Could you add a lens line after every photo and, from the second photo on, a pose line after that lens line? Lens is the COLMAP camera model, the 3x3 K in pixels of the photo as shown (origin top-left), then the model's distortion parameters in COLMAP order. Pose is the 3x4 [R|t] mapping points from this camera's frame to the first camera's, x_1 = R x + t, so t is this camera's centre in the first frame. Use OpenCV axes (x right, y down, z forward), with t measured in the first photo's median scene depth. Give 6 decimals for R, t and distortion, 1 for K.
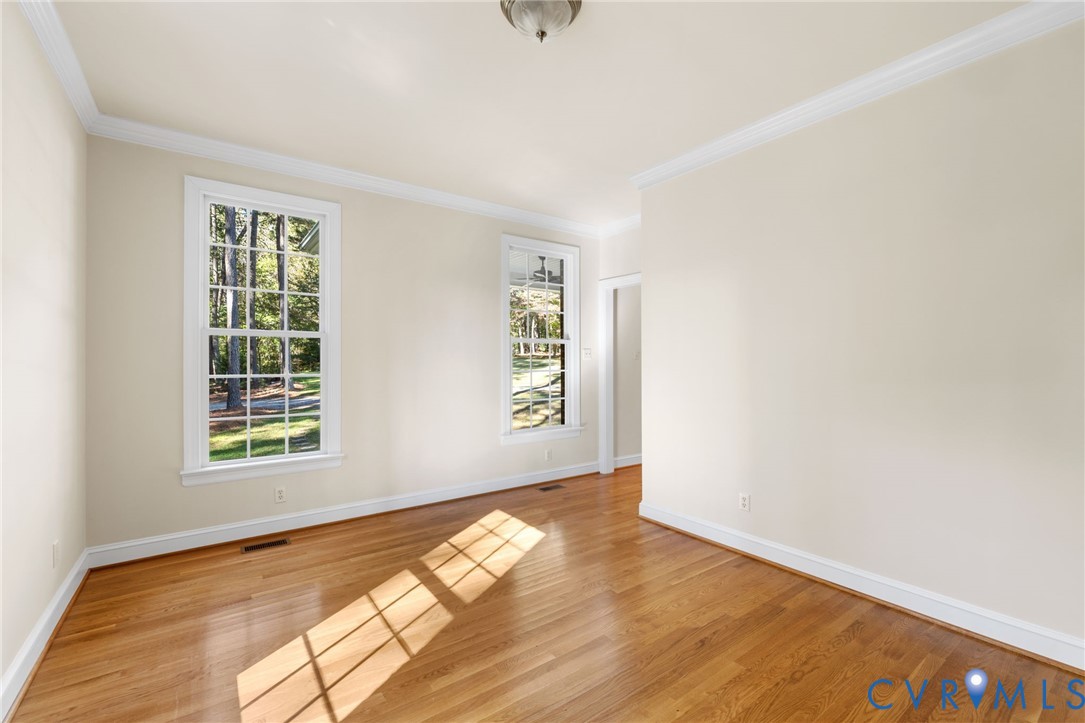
lens RADIAL K [[471.0, 0, 542.5], [0, 471.0, 361.5], [0, 0, 1]] dist [0.000597, 0.000013]
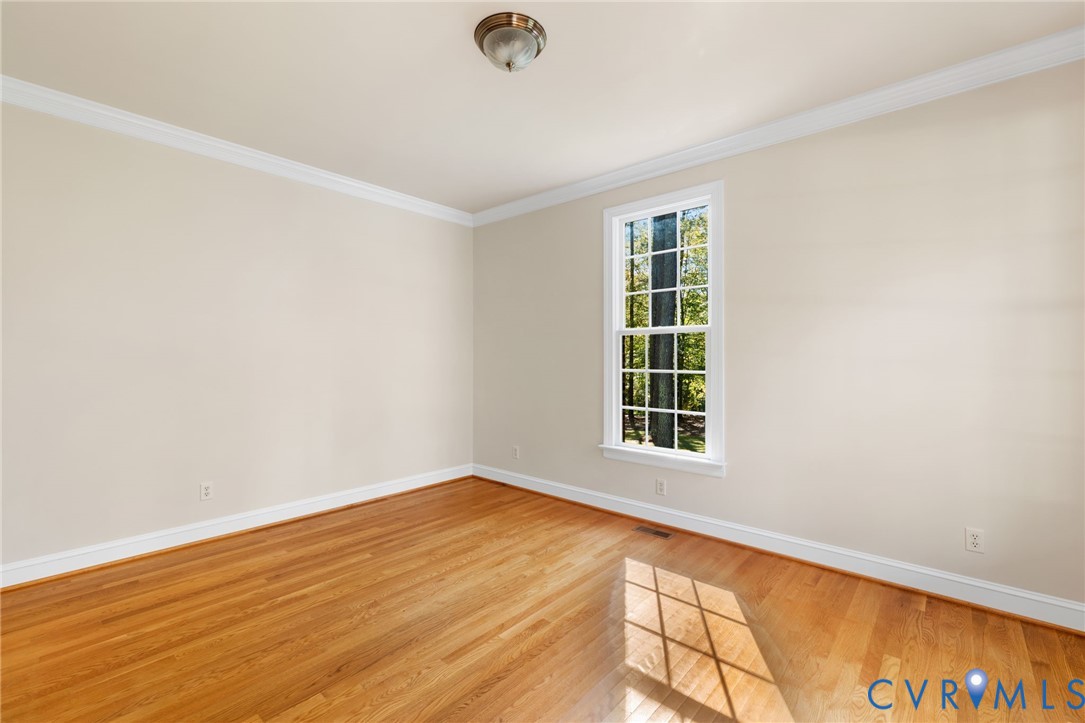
lens RADIAL K [[471.0, 0, 542.5], [0, 471.0, 361.5], [0, 0, 1]] dist [0.000597, 0.000013]
pose [[-0.977688, 0.001351, -0.210057, 0.149926], [0.000337, 0.999988, 0.004865, 0.000647], [0.210061, 0.004685, -0.977677, 2.014472]]
